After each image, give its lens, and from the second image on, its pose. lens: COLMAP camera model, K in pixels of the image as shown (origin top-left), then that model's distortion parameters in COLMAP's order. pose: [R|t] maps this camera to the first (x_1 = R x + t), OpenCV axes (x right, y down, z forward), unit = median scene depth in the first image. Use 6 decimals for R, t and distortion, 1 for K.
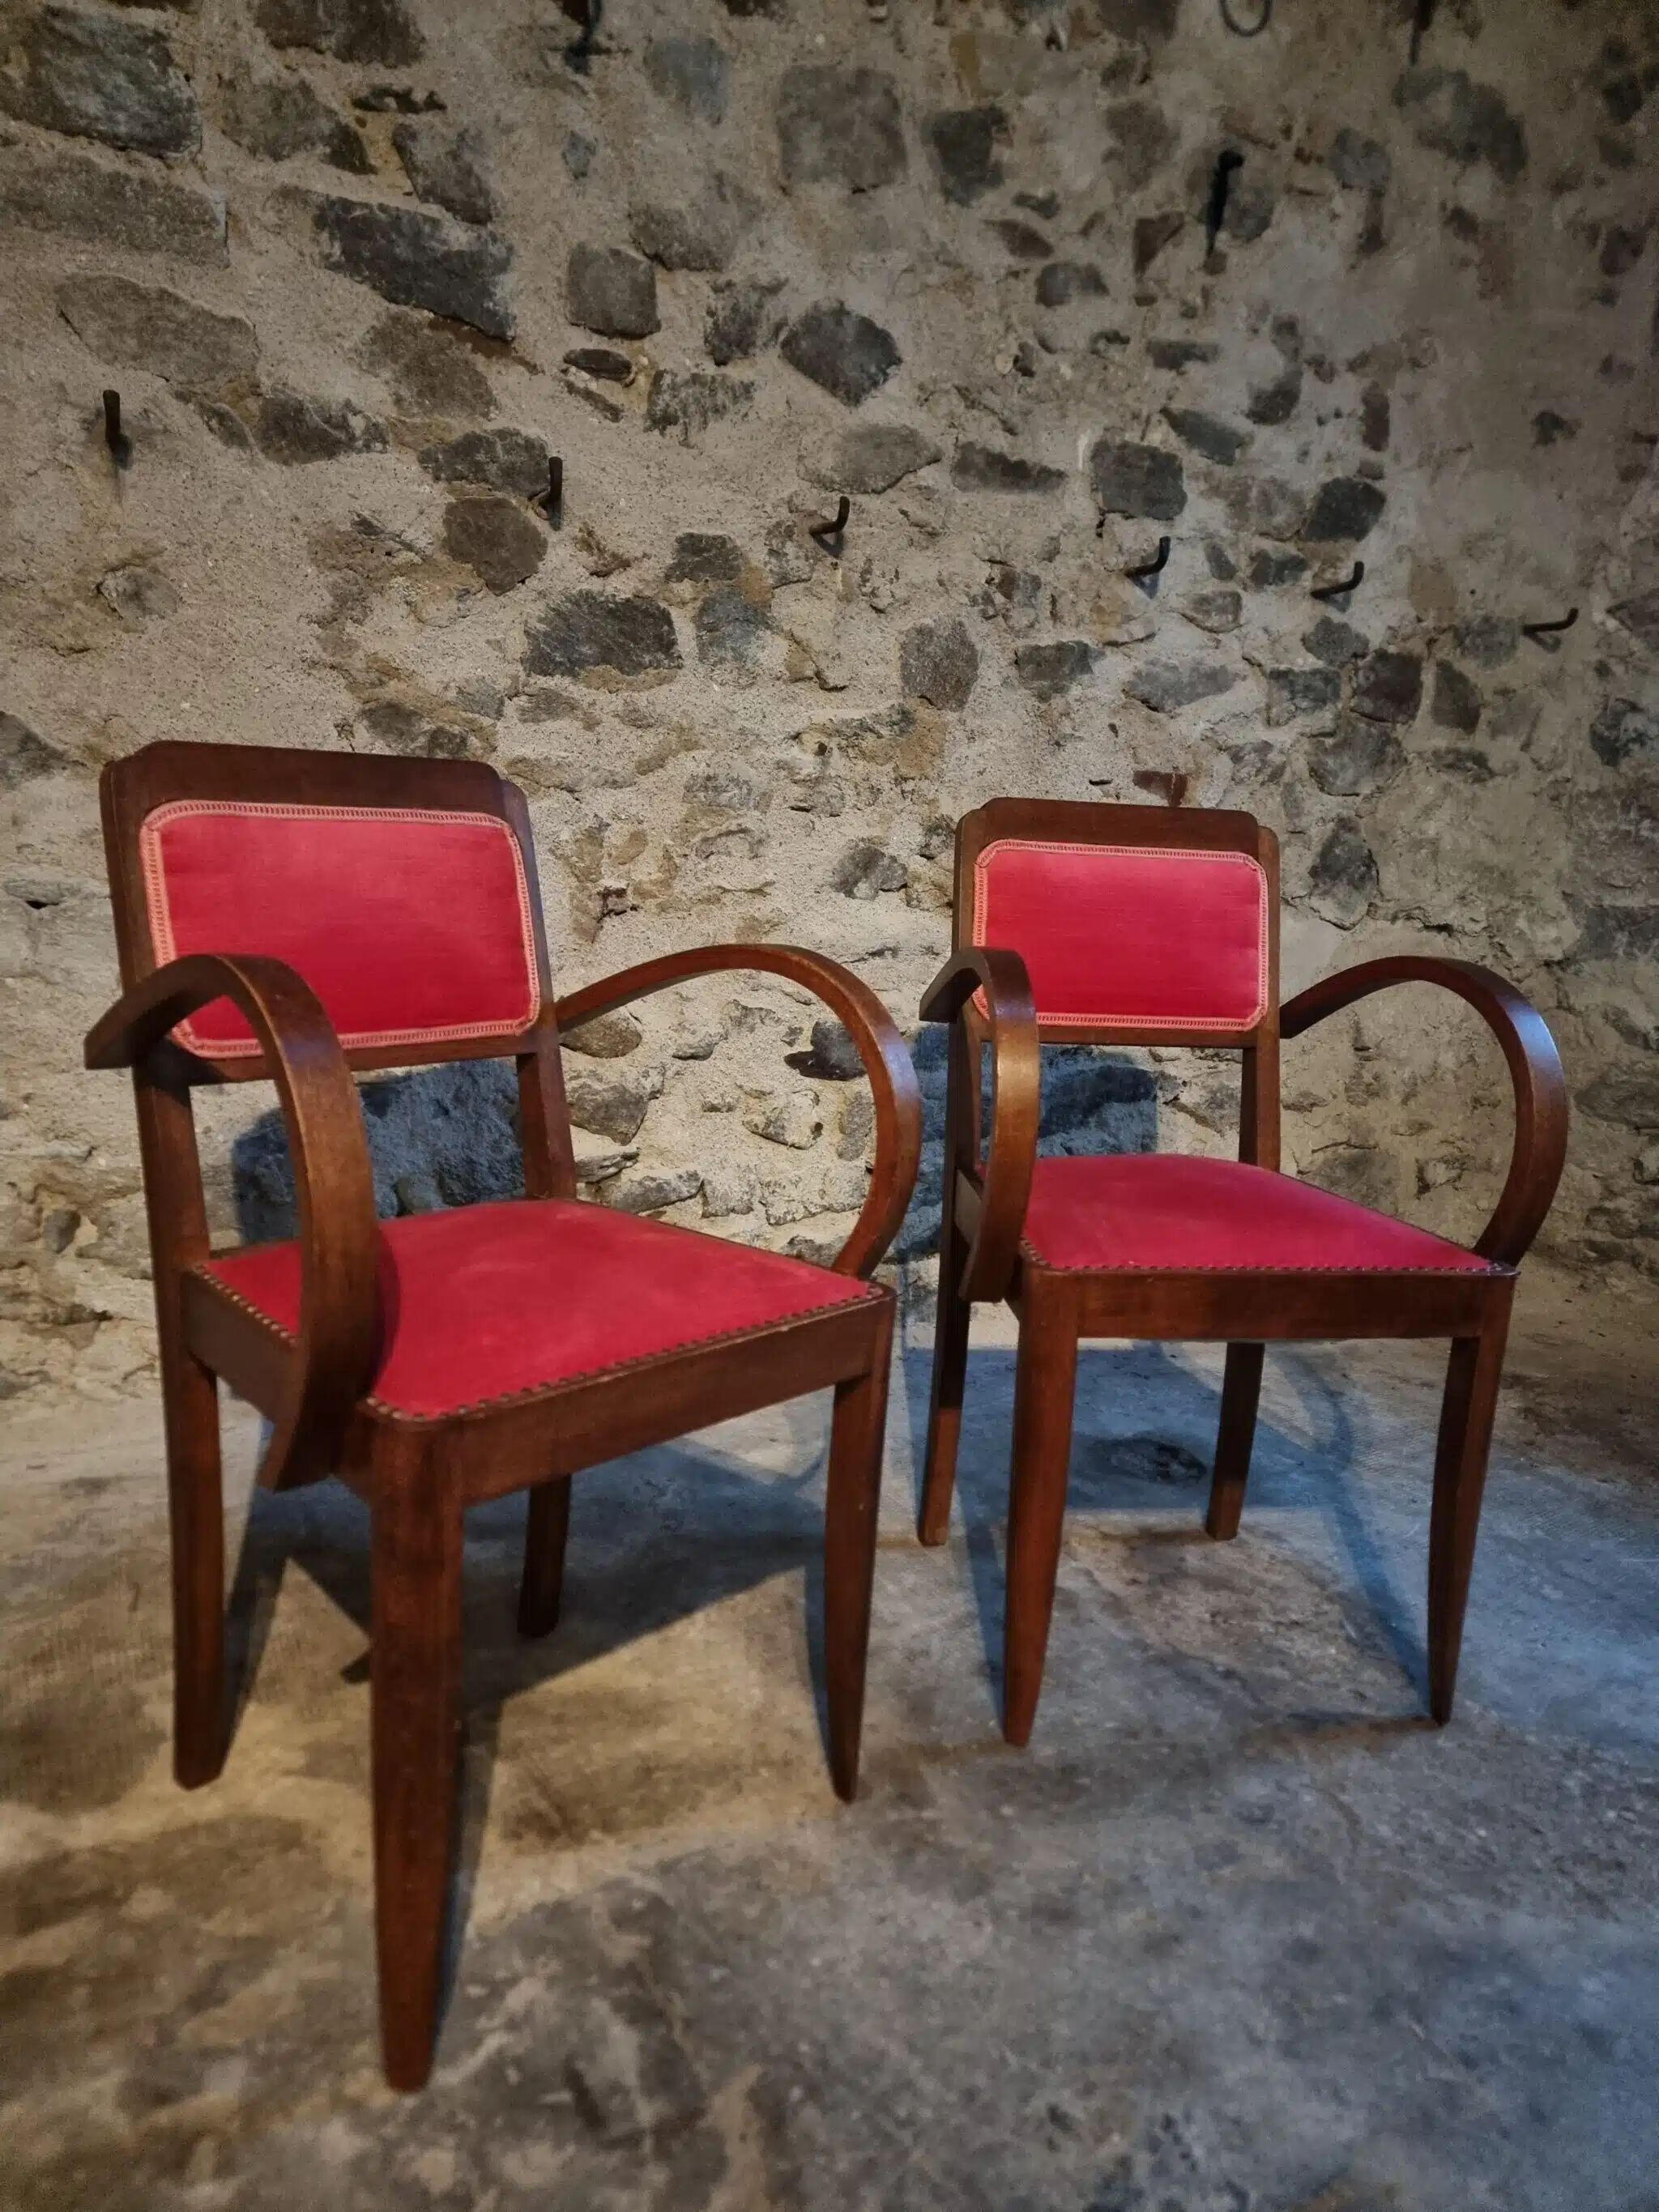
lens RADIAL K [[1520.0, 0, 798.4], [0, 1520.0, 1110.8], [0, 0, 1]] dist [0.088237, -0.083017]
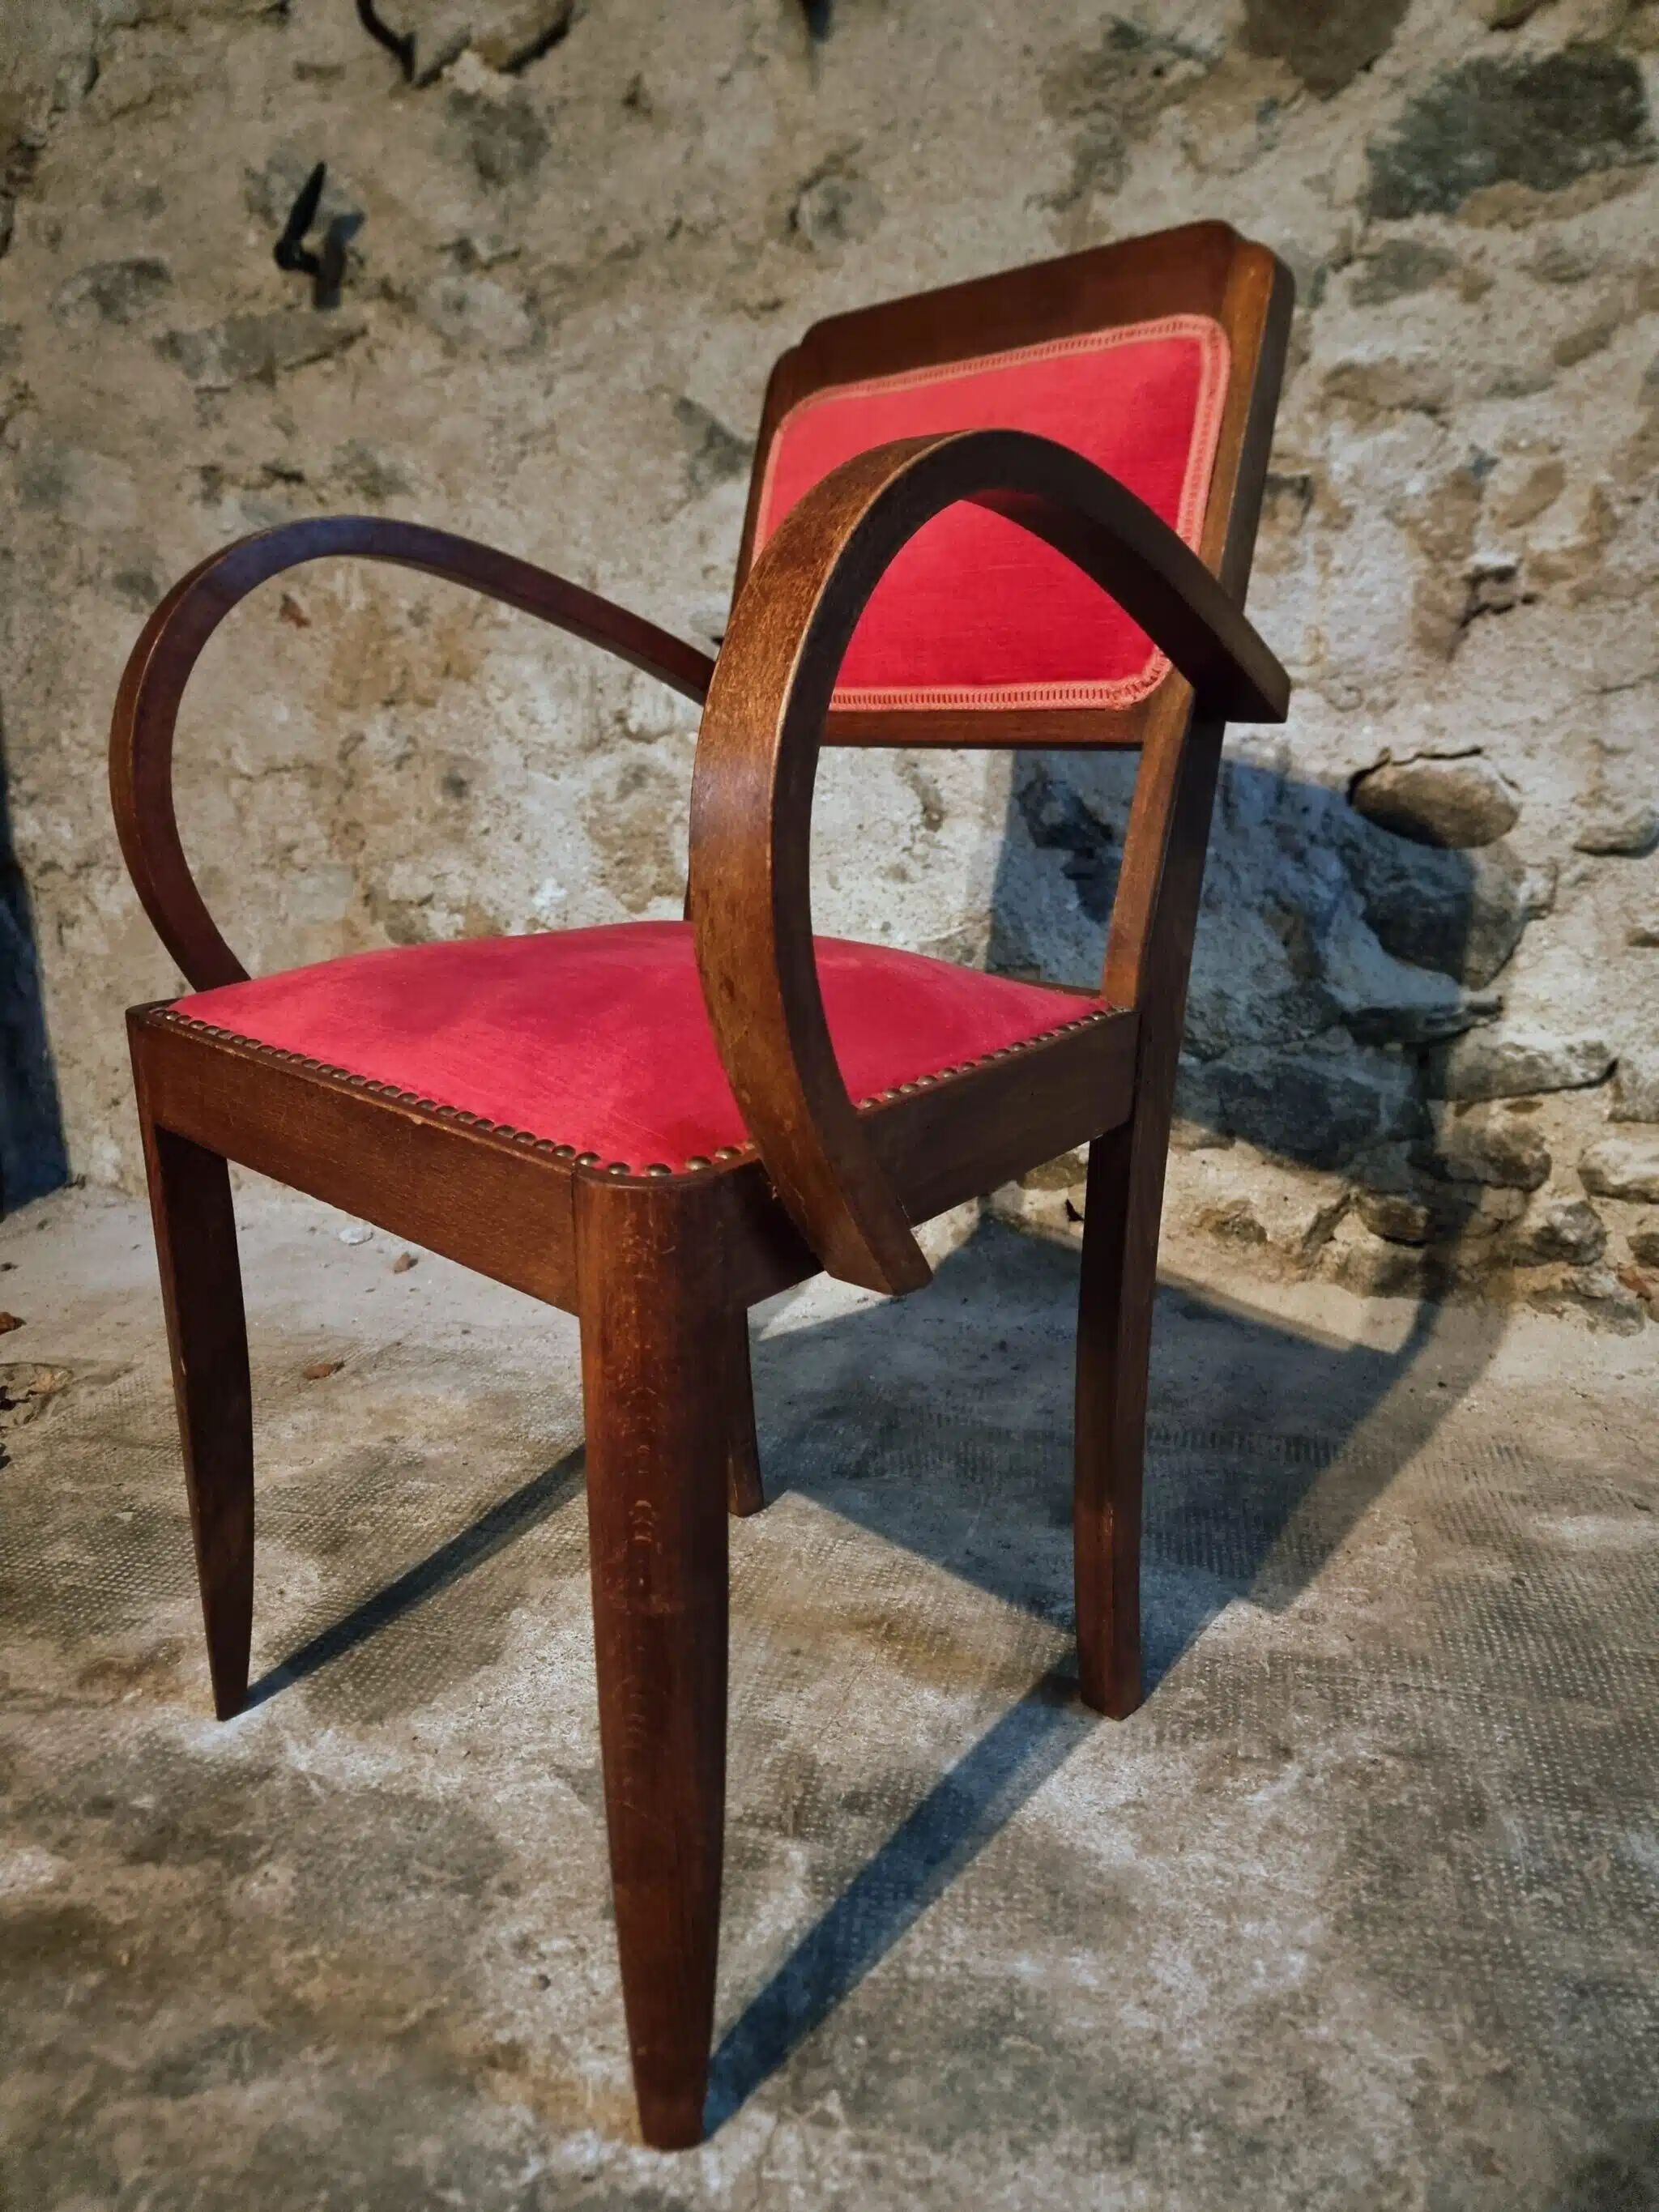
lens RADIAL K [[1537.5, 0, 830.7], [0, 1537.5, 1130.3], [0, 0, 1]] dist [0.060819, -0.063434]
pose [[0.754097, 0.120028, -0.645702, 0.112106], [-0.073223, 0.992394, 0.098959, 0.037611], [0.652669, -0.027345, 0.757150, 0.344103]]
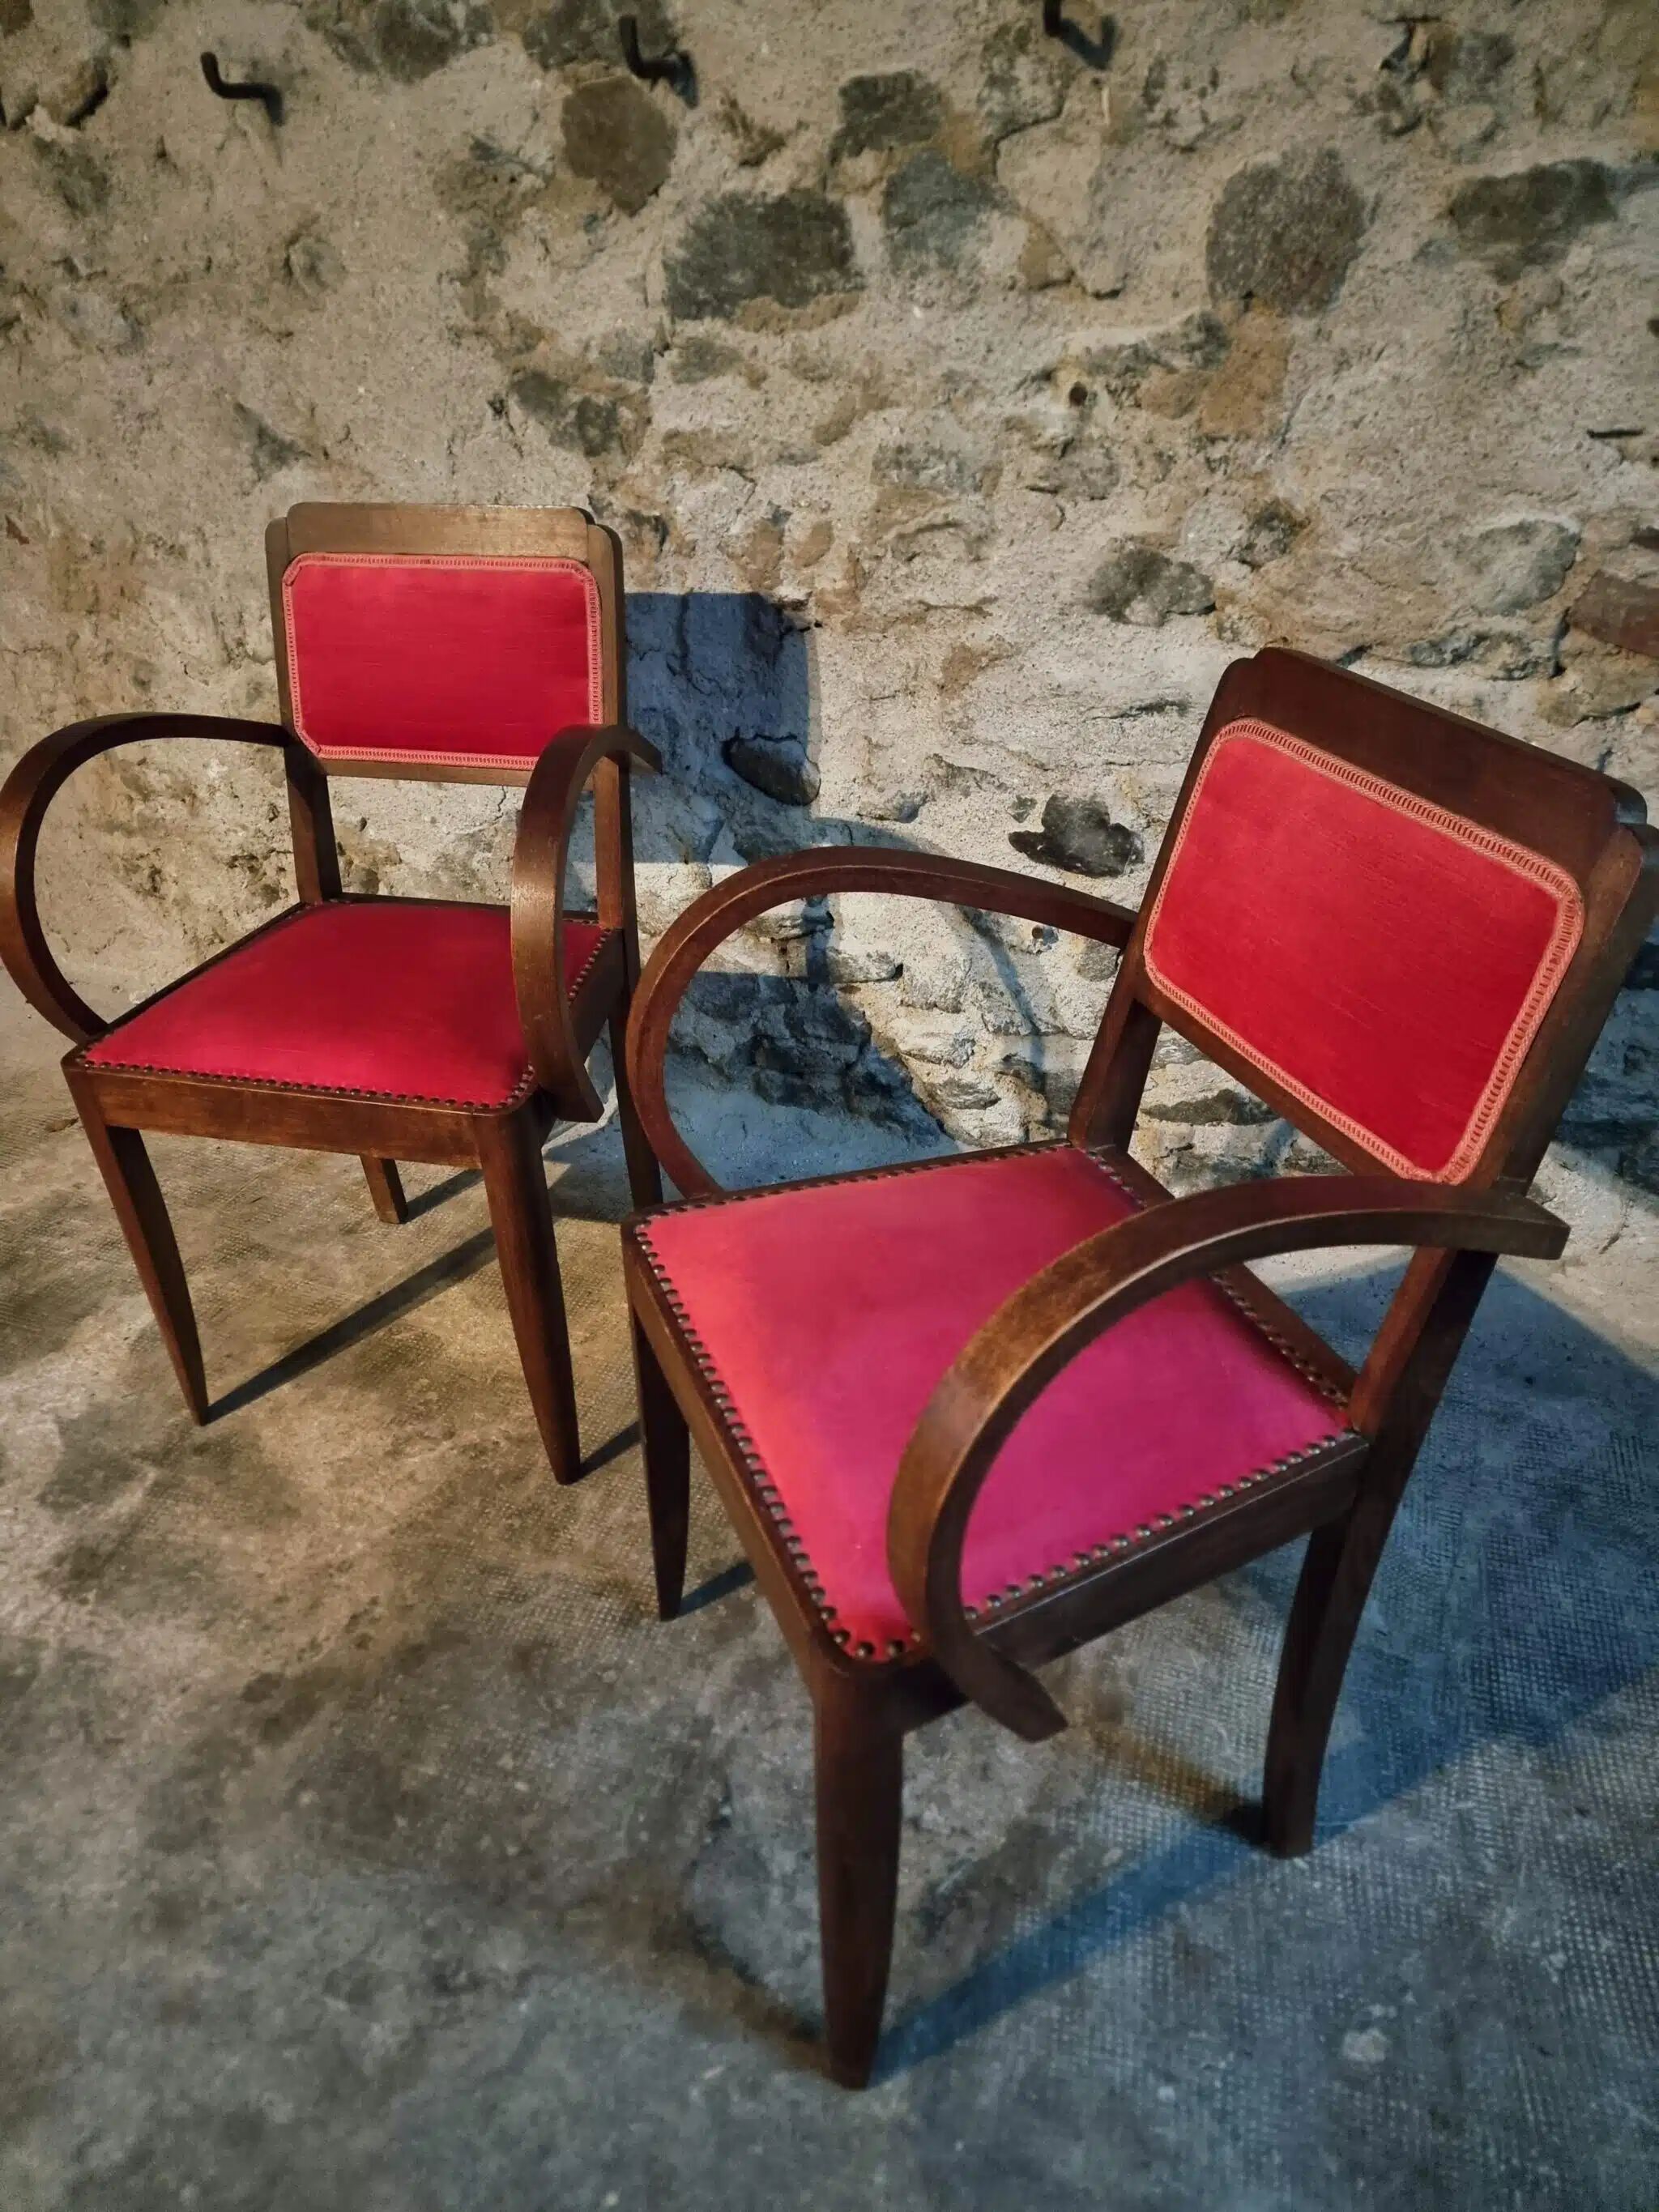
lens RADIAL K [[1525.4, 0, 808.0], [0, 1525.4, 1123.5], [0, 0, 1]] dist [0.063625, -0.058897]
pose [[0.664139, 0.335973, -0.667863, 0.526960], [-0.073066, 0.918225, 0.389261, -0.209833], [0.744030, -0.209725, 0.634378, 0.434786]]
